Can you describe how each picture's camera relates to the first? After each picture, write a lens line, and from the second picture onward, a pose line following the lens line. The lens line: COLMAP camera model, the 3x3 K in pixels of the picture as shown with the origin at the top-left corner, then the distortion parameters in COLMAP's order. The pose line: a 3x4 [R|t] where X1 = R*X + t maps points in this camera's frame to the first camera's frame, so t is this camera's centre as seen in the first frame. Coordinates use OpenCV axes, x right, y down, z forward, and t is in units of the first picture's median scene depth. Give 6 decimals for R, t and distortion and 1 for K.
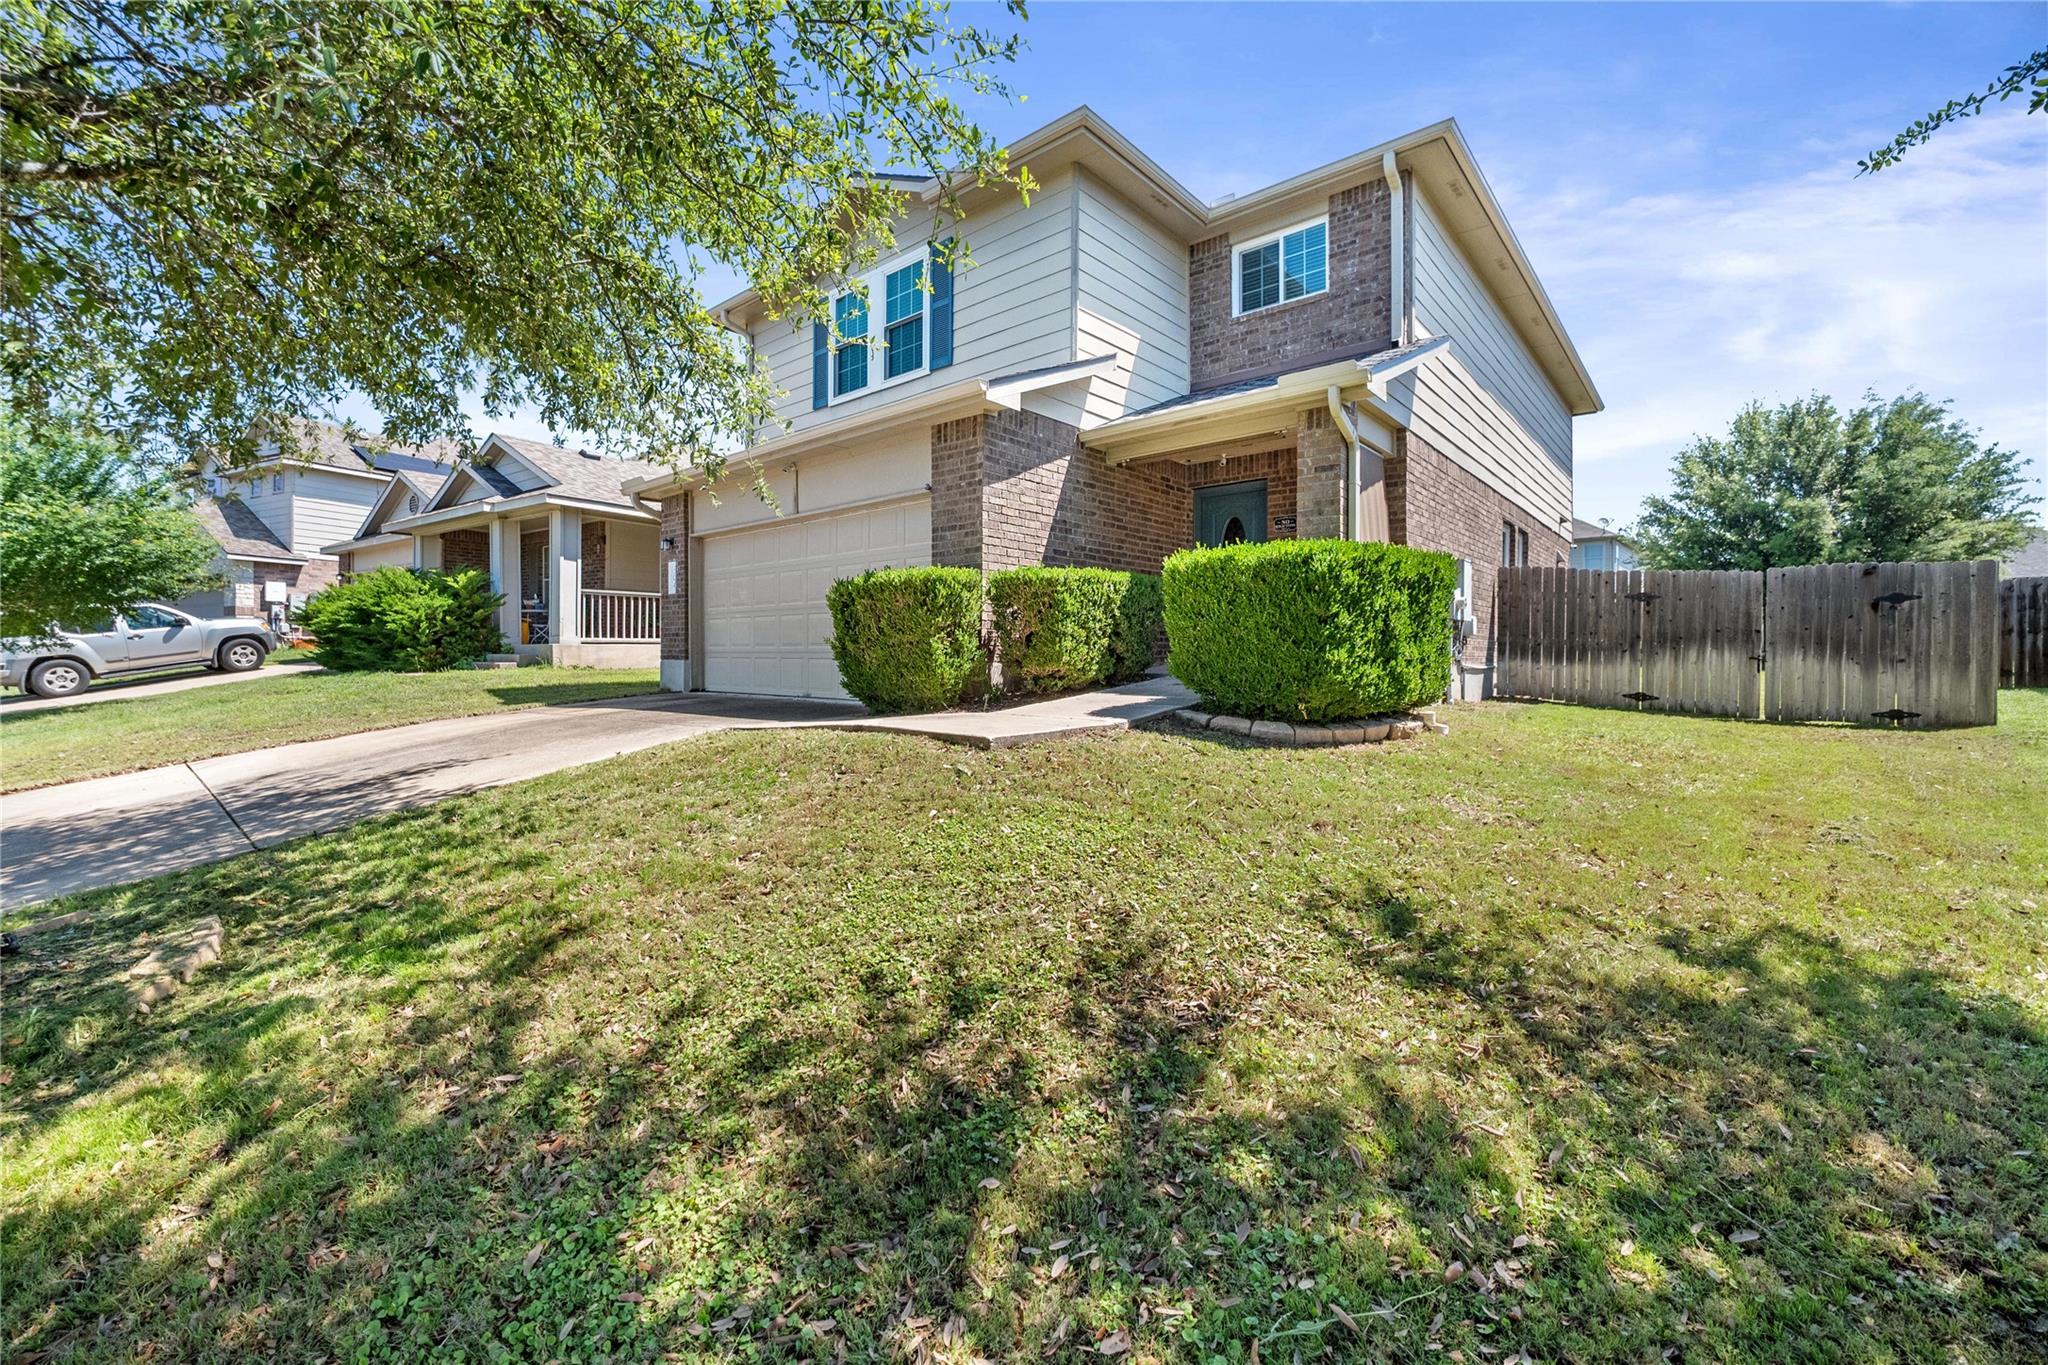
lens RADIAL K [[829.5, 0, 1026.6], [0, 829.5, 670.7], [0, 0, 1]] dist [-0.018077, 0.000751]
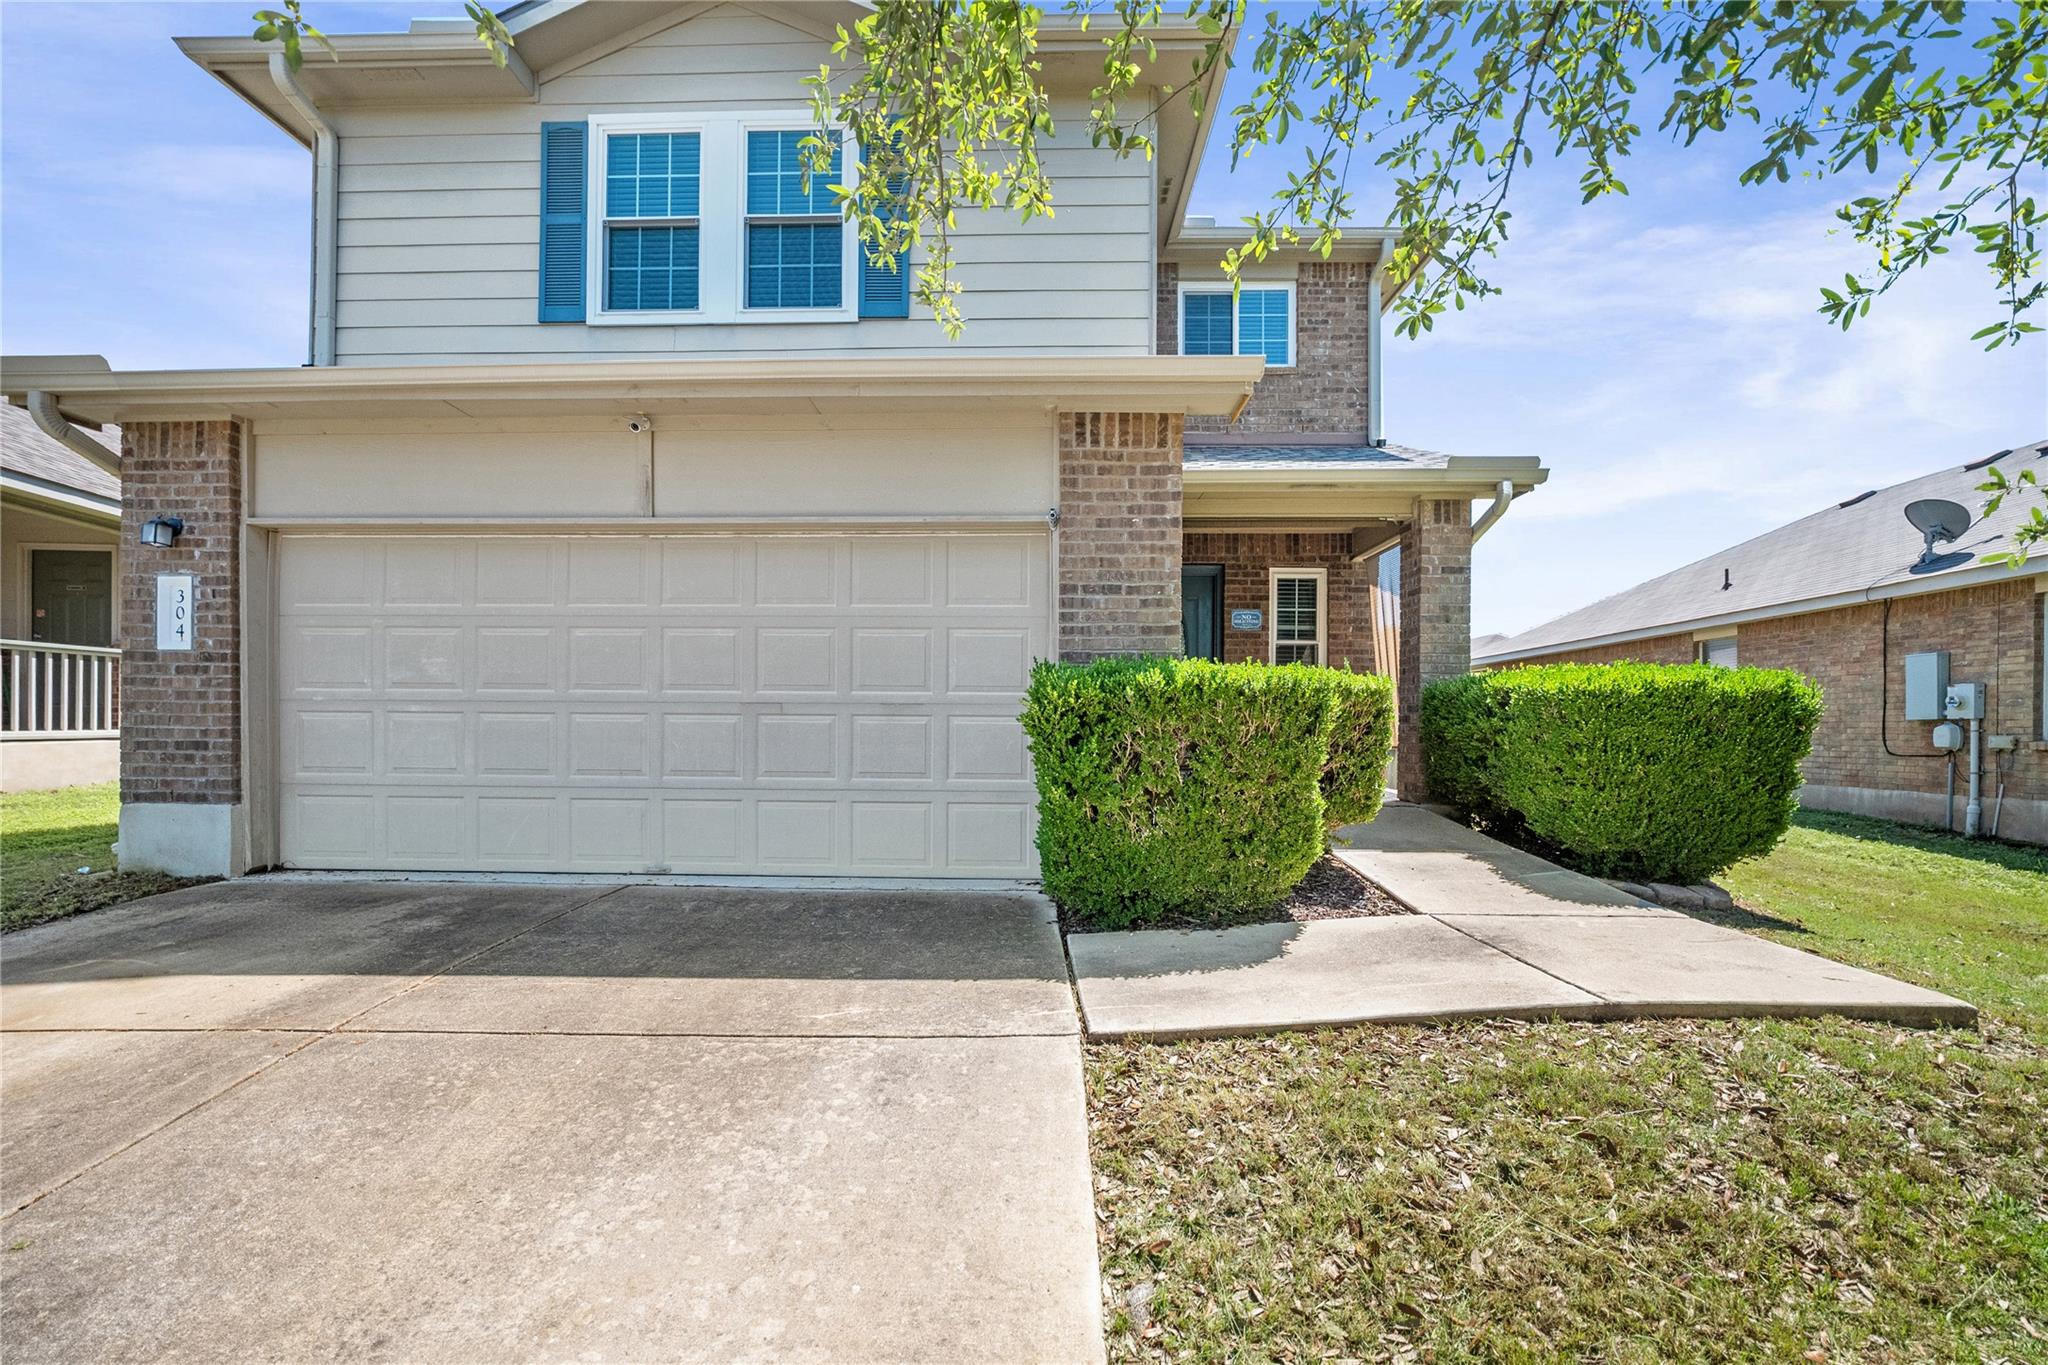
lens RADIAL K [[829.5, 0, 1019.1], [0, 829.5, 736.8], [0, 0, 1]] dist [-0.018077, 0.000751]
pose [[0.775439, -0.003851, 0.631410, -0.387508], [0.005169, 0.999987, -0.000248, -0.049572], [-0.631401, 0.003456, 0.775449, 0.431593]]
